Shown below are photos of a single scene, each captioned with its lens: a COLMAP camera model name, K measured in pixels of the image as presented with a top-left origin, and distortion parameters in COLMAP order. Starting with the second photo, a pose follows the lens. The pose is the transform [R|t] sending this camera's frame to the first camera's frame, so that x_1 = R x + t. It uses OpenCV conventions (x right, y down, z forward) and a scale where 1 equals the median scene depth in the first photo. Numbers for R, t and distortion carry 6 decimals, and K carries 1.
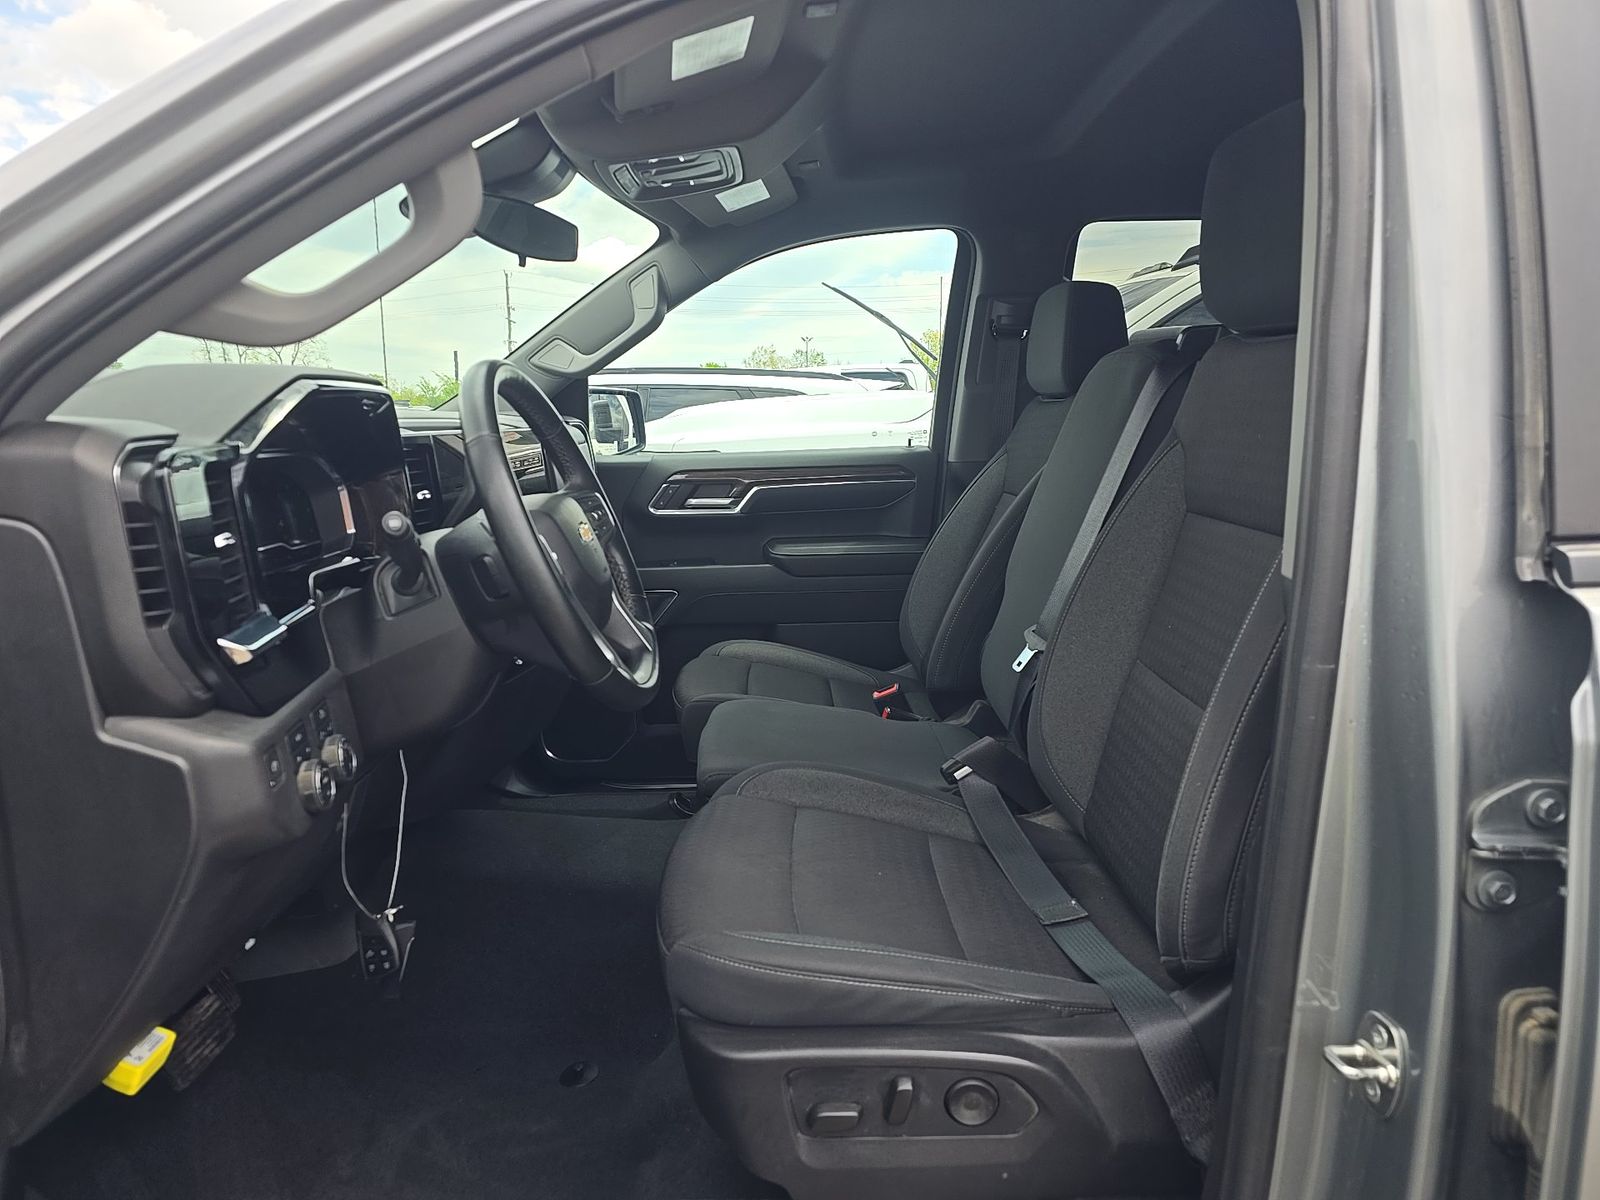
lens RADIAL K [[1107.4, 0, 791.6], [0, 1107.4, 585.3], [0, 0, 1]] dist [0.048023, -0.004672]
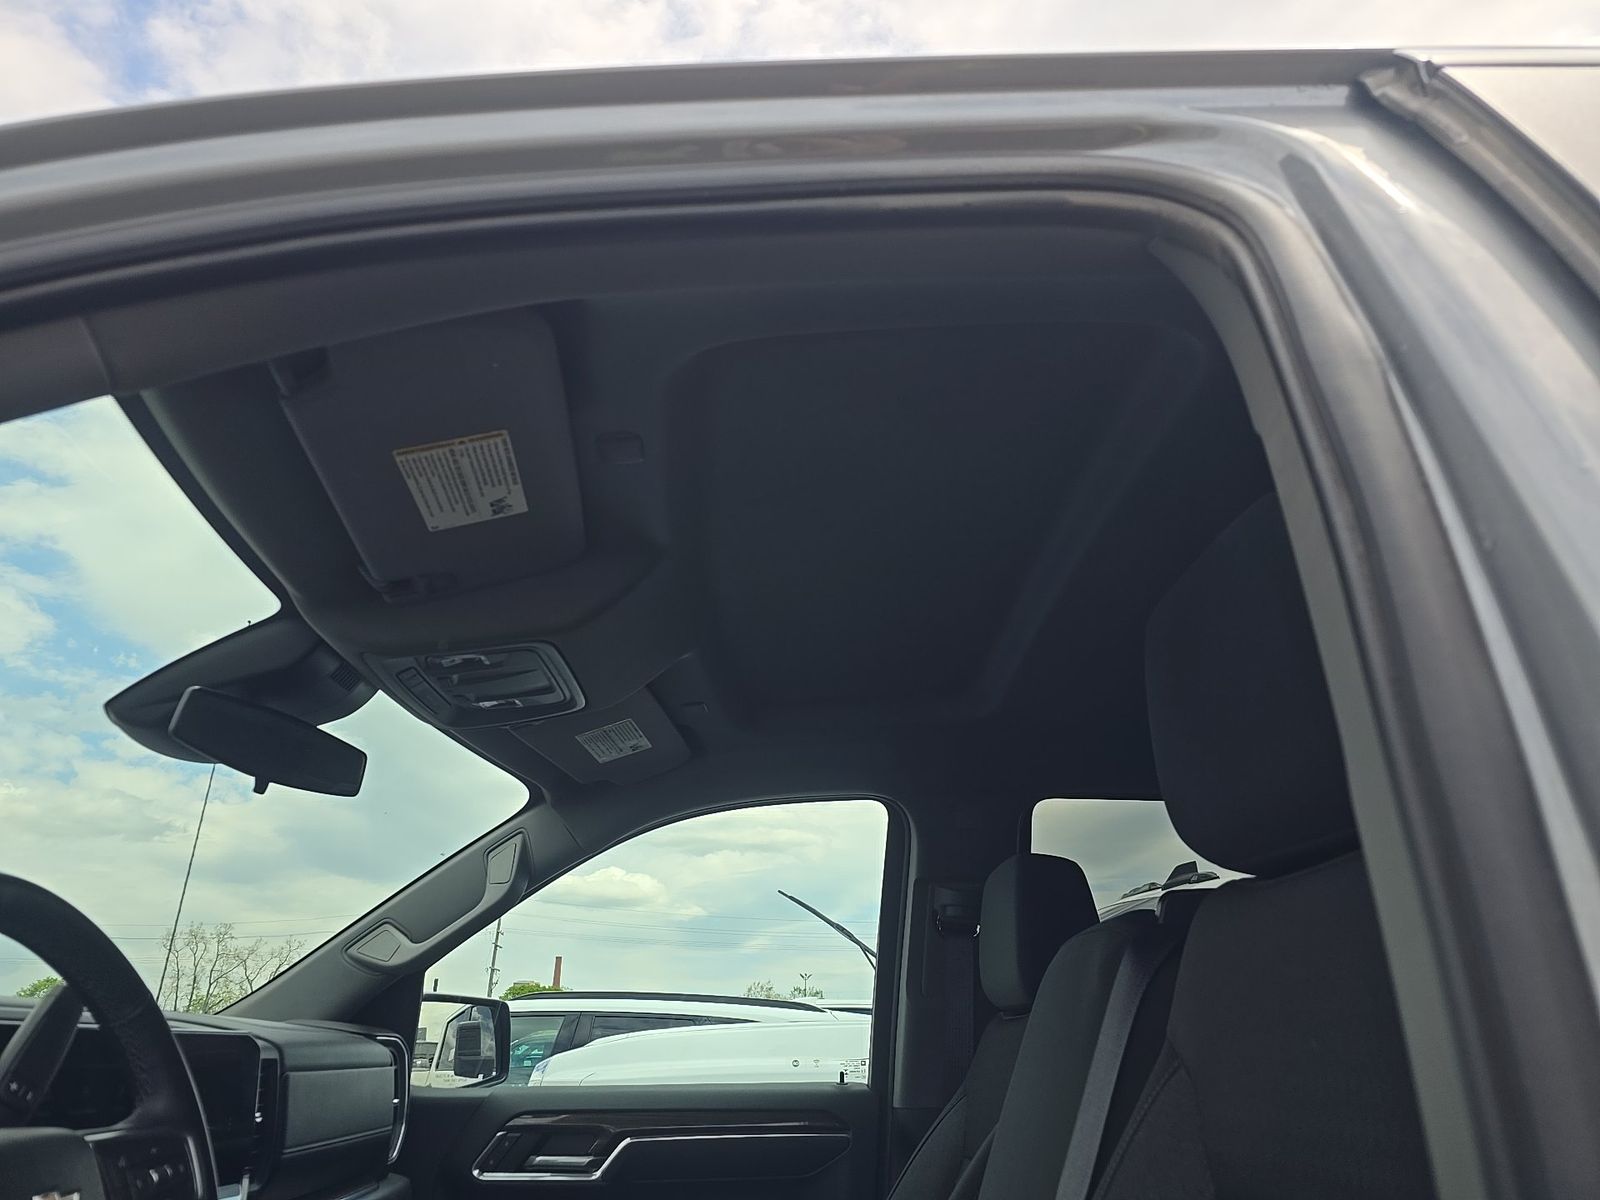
lens RADIAL K [[1107.4, 0, 791.6], [0, 1107.4, 585.3], [0, 0, 1]] dist [0.048023, -0.004672]
pose [[0.999702, 0.023267, -0.007450, 0.078157], [-0.023696, 0.849262, -0.527440, -0.012640], [-0.005945, 0.527459, 0.849560, 0.198088]]
